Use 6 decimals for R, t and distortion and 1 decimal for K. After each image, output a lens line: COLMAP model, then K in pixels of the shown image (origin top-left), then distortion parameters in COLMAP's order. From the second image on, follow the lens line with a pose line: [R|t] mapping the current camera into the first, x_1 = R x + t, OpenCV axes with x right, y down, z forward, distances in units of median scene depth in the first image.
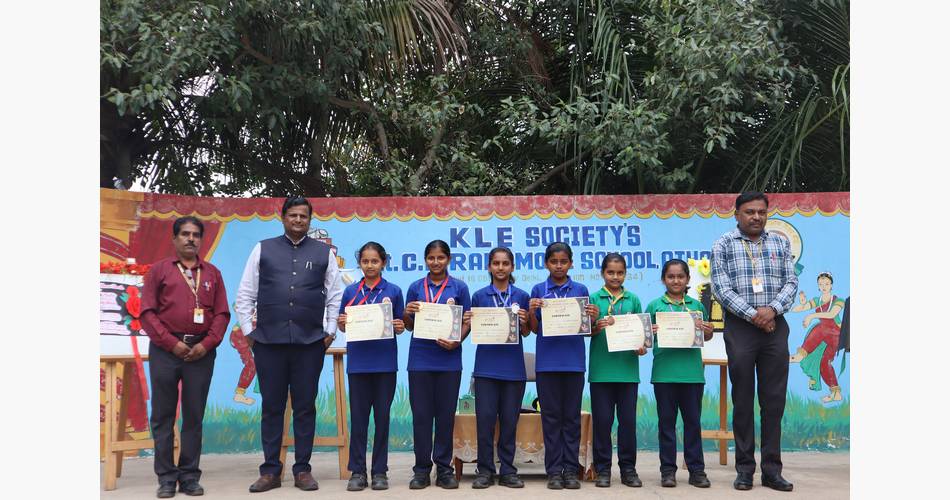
lens RADIAL K [[1023.6, 0, 501.6], [0, 1023.6, 252.4], [0, 0, 1]] dist [0.067320, 0.000000]
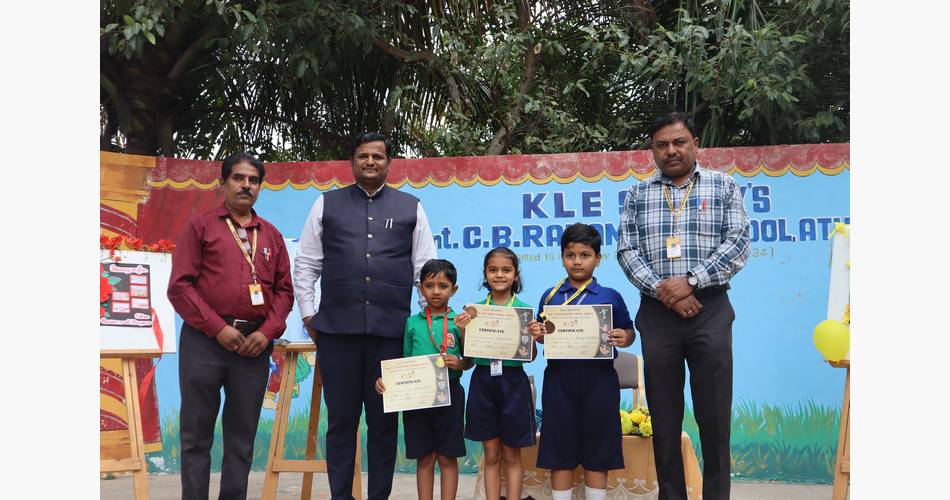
lens RADIAL K [[1084.6, 0, 455.8], [0, 1084.6, 233.0], [0, 0, 1]] dist [0.050295, 0.000000]
pose [[0.987052, -0.013265, -0.159850, 0.033165], [0.011607, 0.999869, -0.011297, 0.015471], [0.159979, 0.009295, 0.987077, 0.158309]]
